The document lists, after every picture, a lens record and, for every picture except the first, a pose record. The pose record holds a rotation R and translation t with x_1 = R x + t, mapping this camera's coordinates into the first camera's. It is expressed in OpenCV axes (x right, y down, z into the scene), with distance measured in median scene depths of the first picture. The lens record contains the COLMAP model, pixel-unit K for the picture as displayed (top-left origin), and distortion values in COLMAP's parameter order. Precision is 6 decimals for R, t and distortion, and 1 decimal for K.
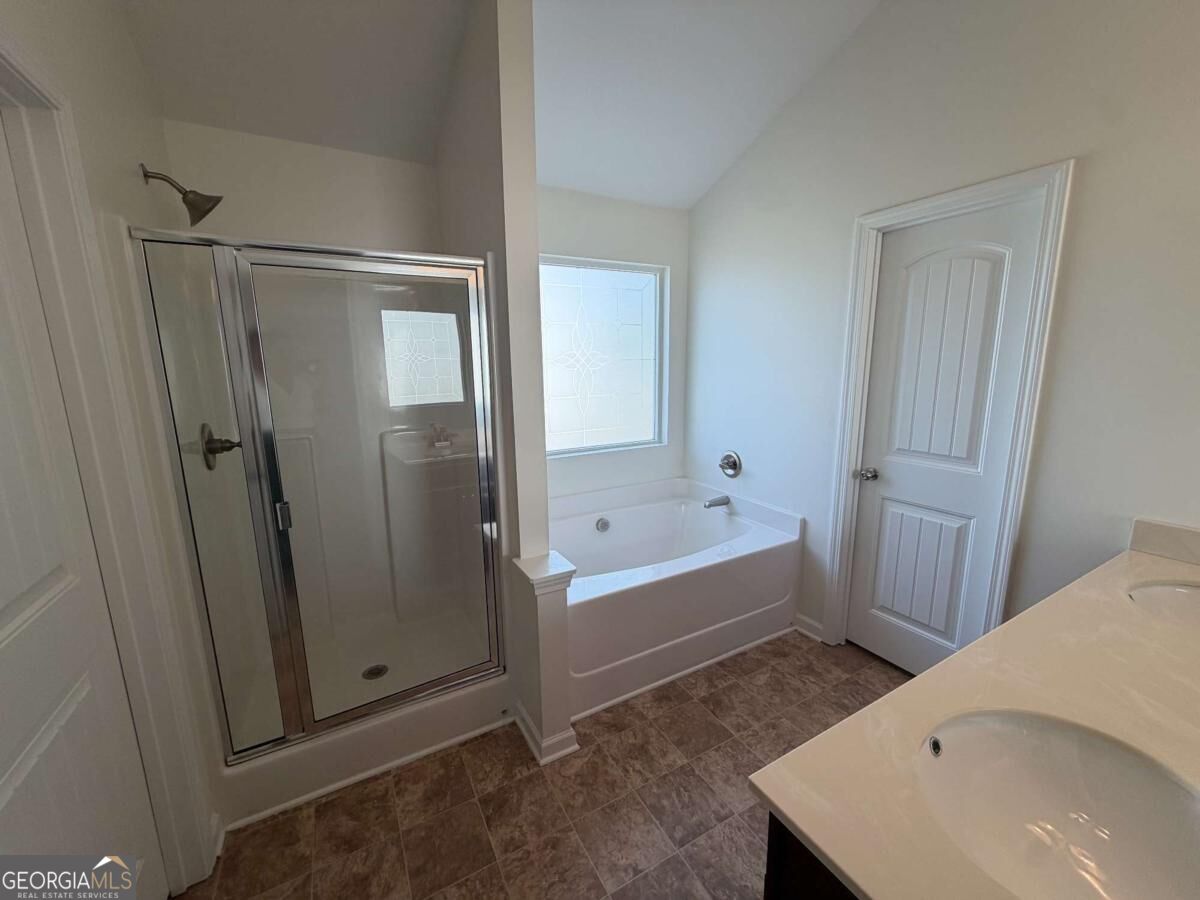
lens RADIAL K [[477.0, 0, 597.0], [0, 477.0, 450.0], [0, 0, 1]] dist [-0.002198, 0.000864]
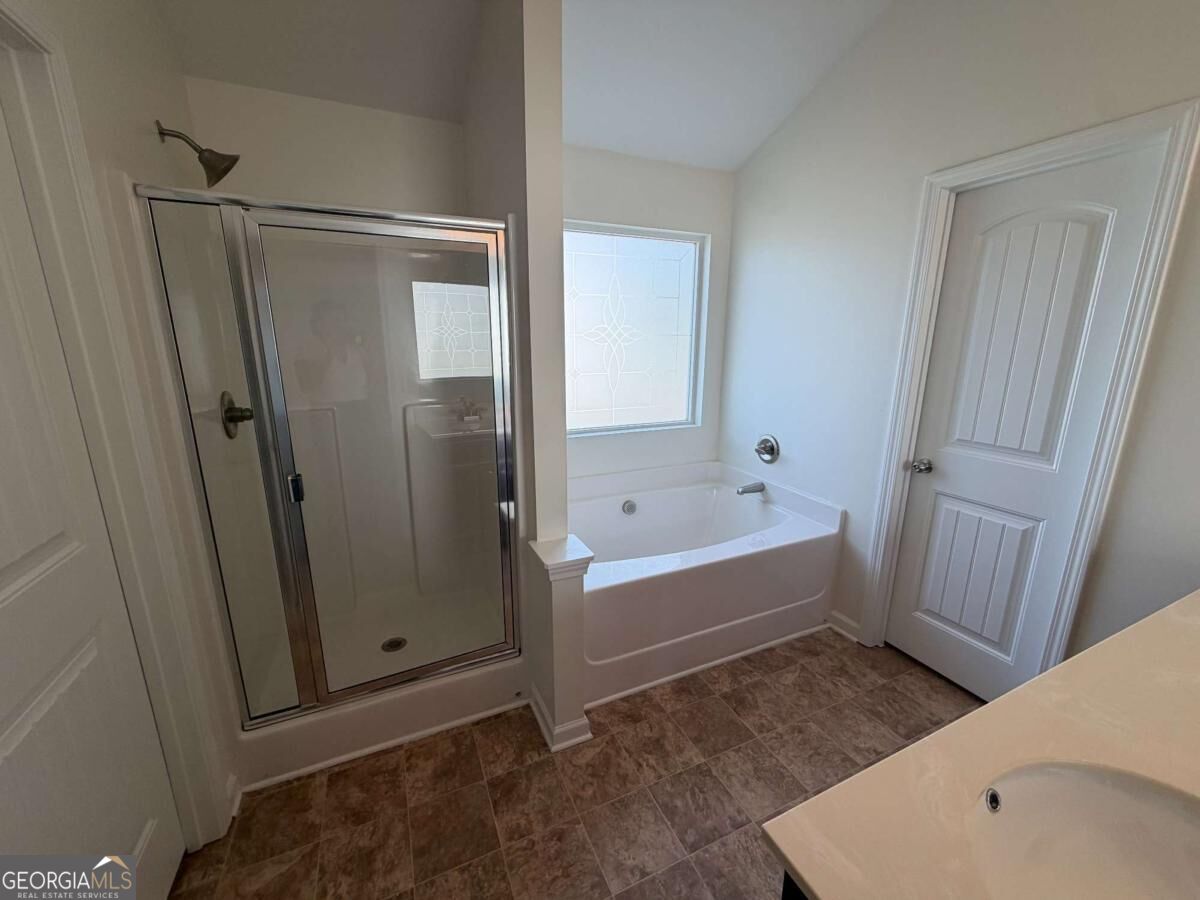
lens RADIAL K [[477.0, 0, 596.6], [0, 477.0, 449.3], [0, 0, 1]] dist [-0.002198, 0.000864]
pose [[0.996517, 0.034727, -0.075821, 0.025349], [-0.031190, 0.998391, 0.047351, -0.006290], [0.077343, -0.044821, 0.995997, 0.062164]]
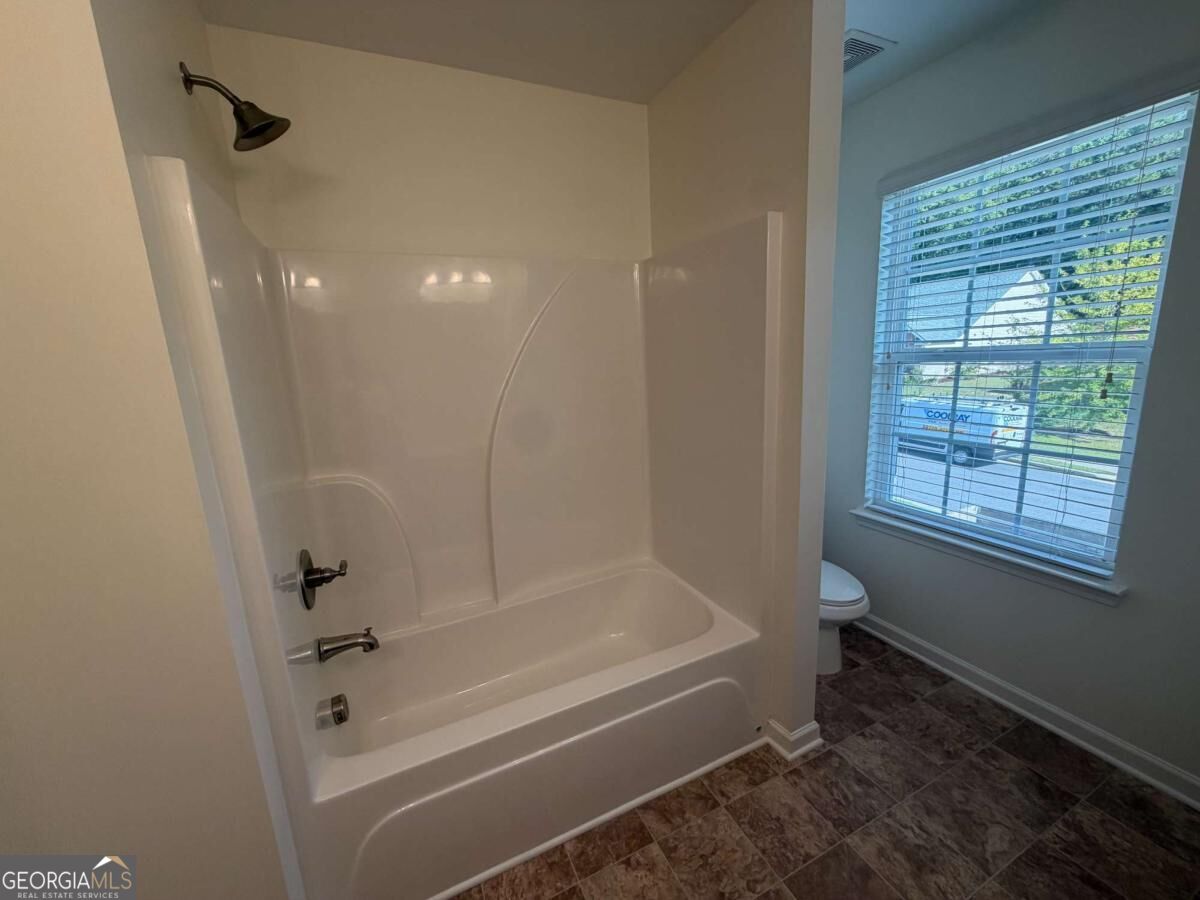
lens RADIAL K [[477.0, 0, 599.7], [0, 477.0, 449.7], [0, 0, 1]] dist [-0.002198, 0.000864]
pose [[-0.994586, 0.057886, 0.086305, 0.483812], [0.085682, 0.926726, 0.365838, -0.249183], [-0.058804, 0.371252, -0.926668, 1.507000]]
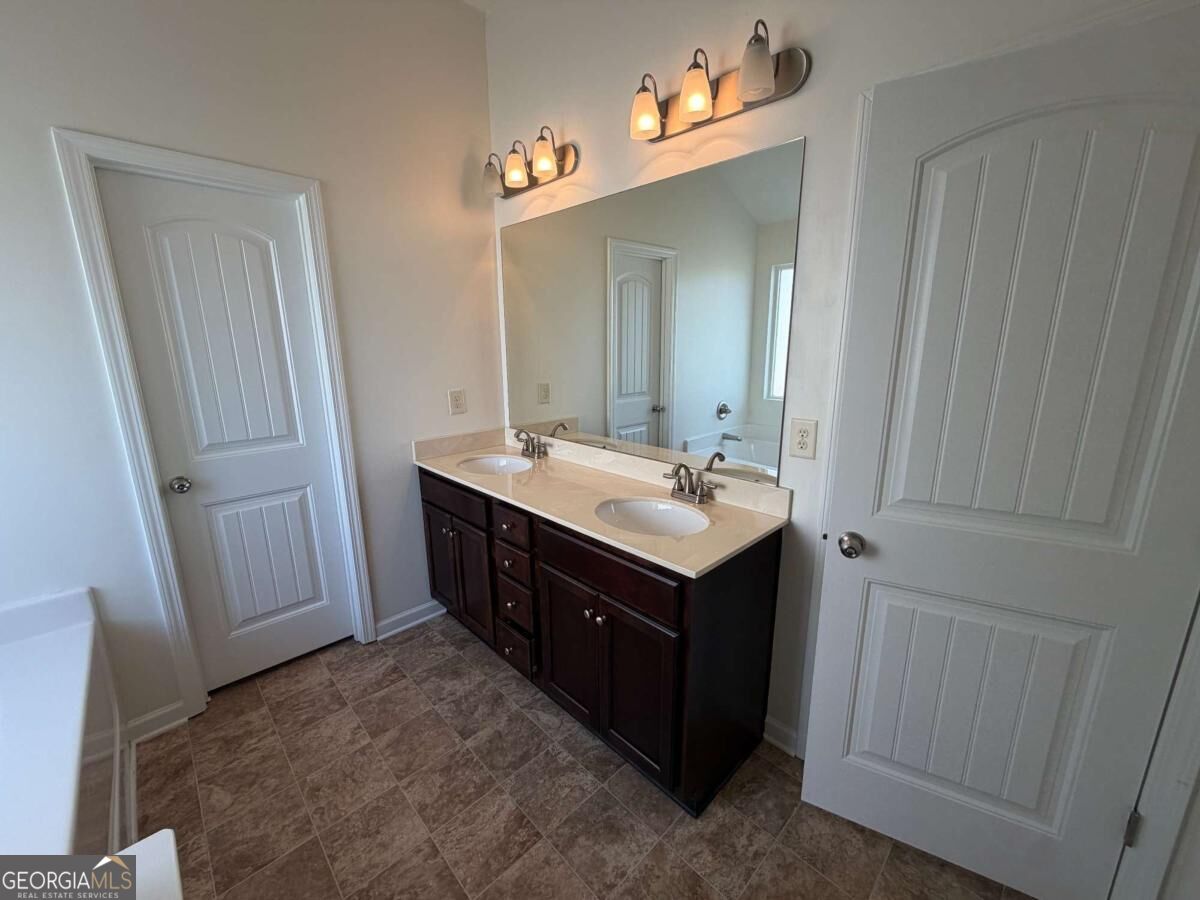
lens RADIAL K [[477.0, 0, 595.1], [0, 477.0, 449.4], [0, 0, 1]] dist [-0.002198, 0.000864]
pose [[-0.259138, -0.196161, 0.945711, -0.449564], [0.188509, 0.950055, 0.248717, -0.094525], [-0.947266, 0.242727, -0.209217, 0.629190]]
